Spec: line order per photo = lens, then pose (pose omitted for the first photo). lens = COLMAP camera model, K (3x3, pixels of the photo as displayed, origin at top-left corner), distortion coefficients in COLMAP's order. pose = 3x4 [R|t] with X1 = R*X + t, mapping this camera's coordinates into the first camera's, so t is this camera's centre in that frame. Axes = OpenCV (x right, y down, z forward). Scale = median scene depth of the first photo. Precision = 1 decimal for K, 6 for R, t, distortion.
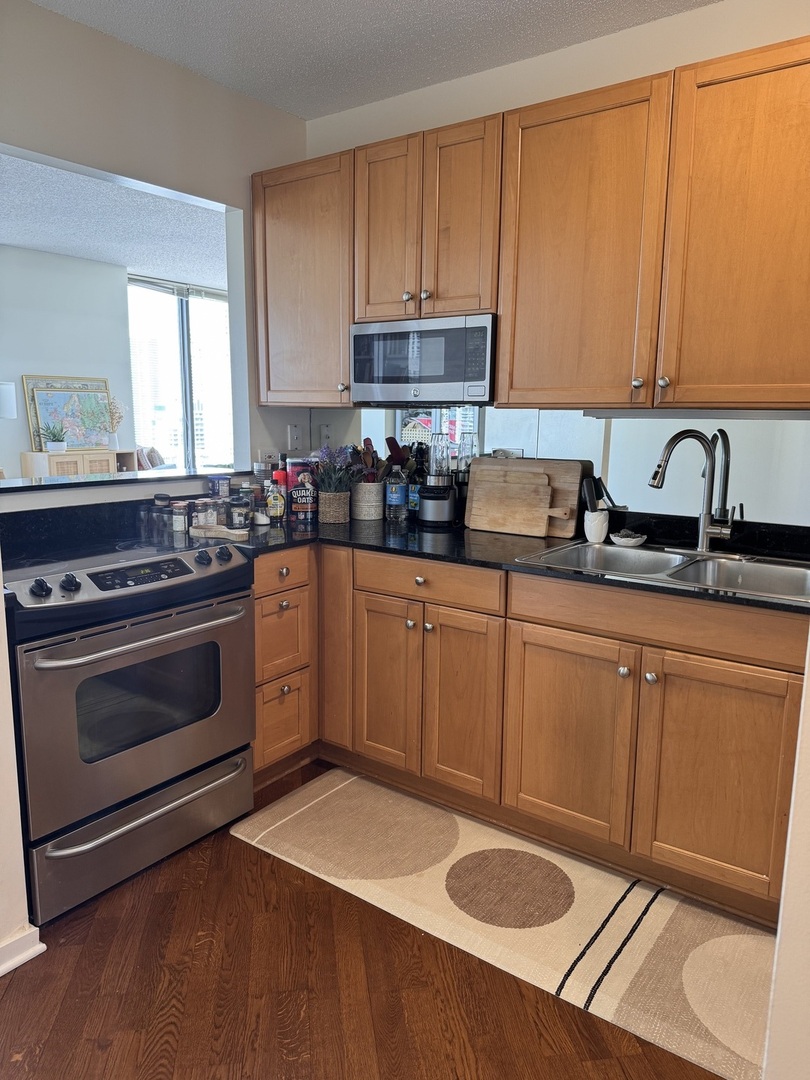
lens RADIAL K [[760.0, 0, 405.0], [0, 760.0, 540.0], [0, 0, 1]] dist [0.051862, -0.067138]
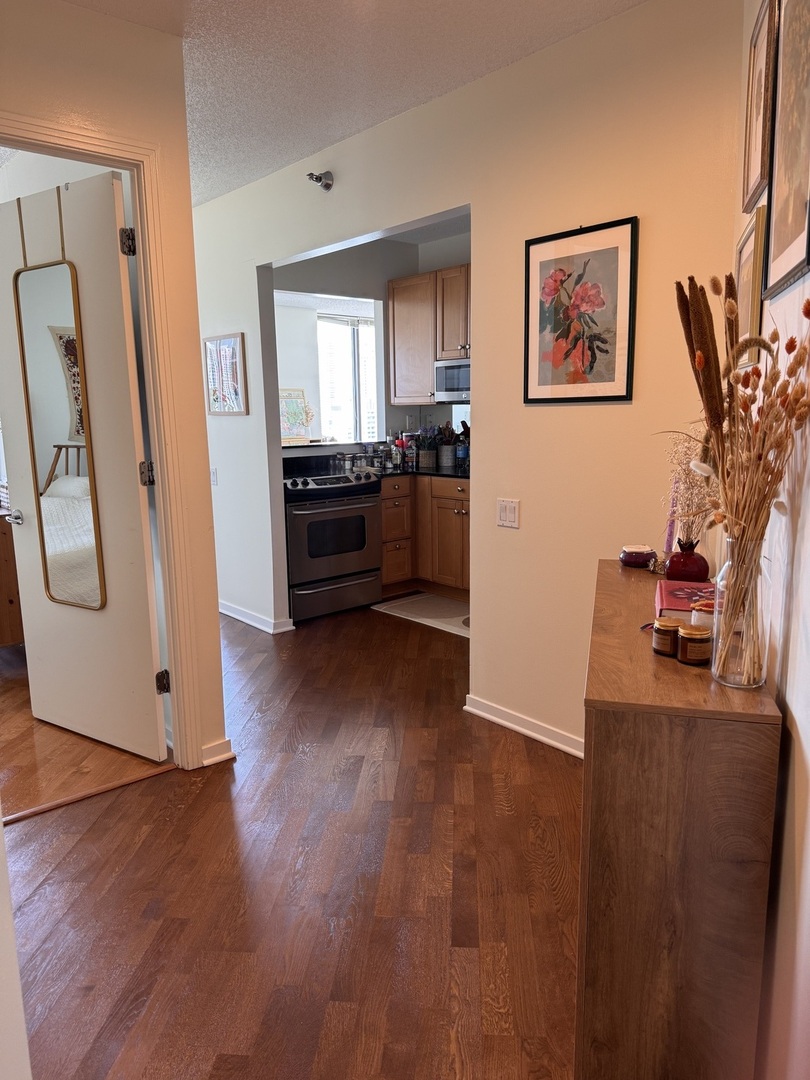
lens RADIAL K [[757.3, 0, 399.7], [0, 757.3, 547.0], [0, 0, 1]] dist [0.116735, -0.185058]
pose [[0.974208, 0.009628, -0.225448, 0.280253], [-0.005849, 0.999831, 0.017425, 0.150700], [0.225578, -0.015657, 0.974099, -0.892752]]
